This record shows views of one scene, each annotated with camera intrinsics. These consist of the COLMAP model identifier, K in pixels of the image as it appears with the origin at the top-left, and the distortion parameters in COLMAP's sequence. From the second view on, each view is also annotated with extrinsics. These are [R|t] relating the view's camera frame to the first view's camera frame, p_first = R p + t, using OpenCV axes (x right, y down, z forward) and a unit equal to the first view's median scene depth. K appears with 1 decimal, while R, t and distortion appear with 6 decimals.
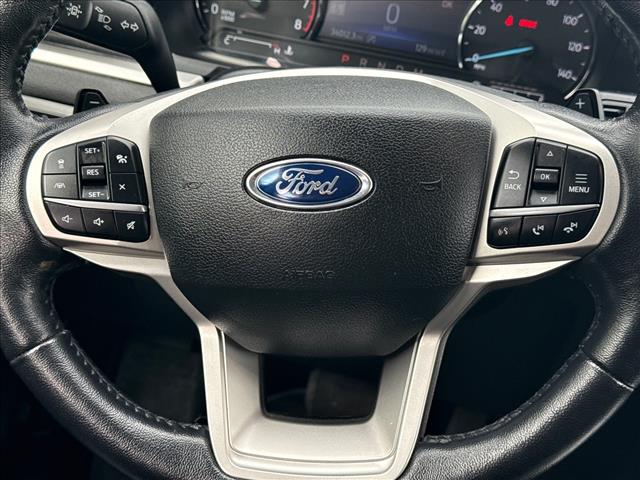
lens RADIAL K [[887.3, 0, 320.0], [0, 887.3, 240.0], [0, 0, 1]] dist [0.097886, 0.000549]
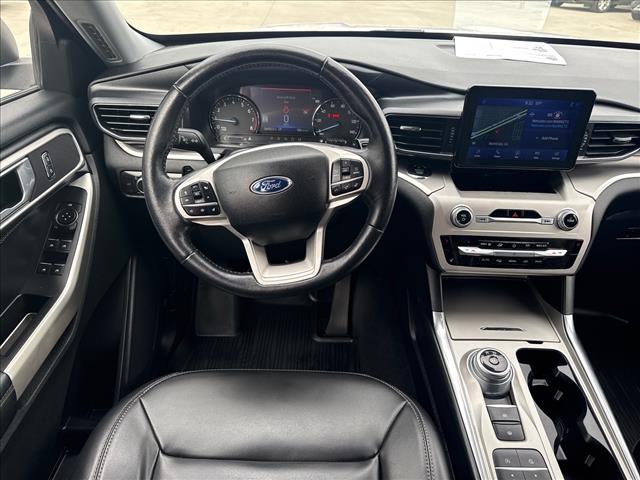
lens RADIAL K [[446.6, 0, 320.0], [0, 446.6, 240.0], [0, 0, 1]] dist [0.088285, 0.000149]
pose [[0.976729, -0.182671, 0.112391, -0.053442], [0.176565, 0.982324, 0.062158, 0.051807], [-0.121759, -0.040867, 0.991718, -0.518134]]
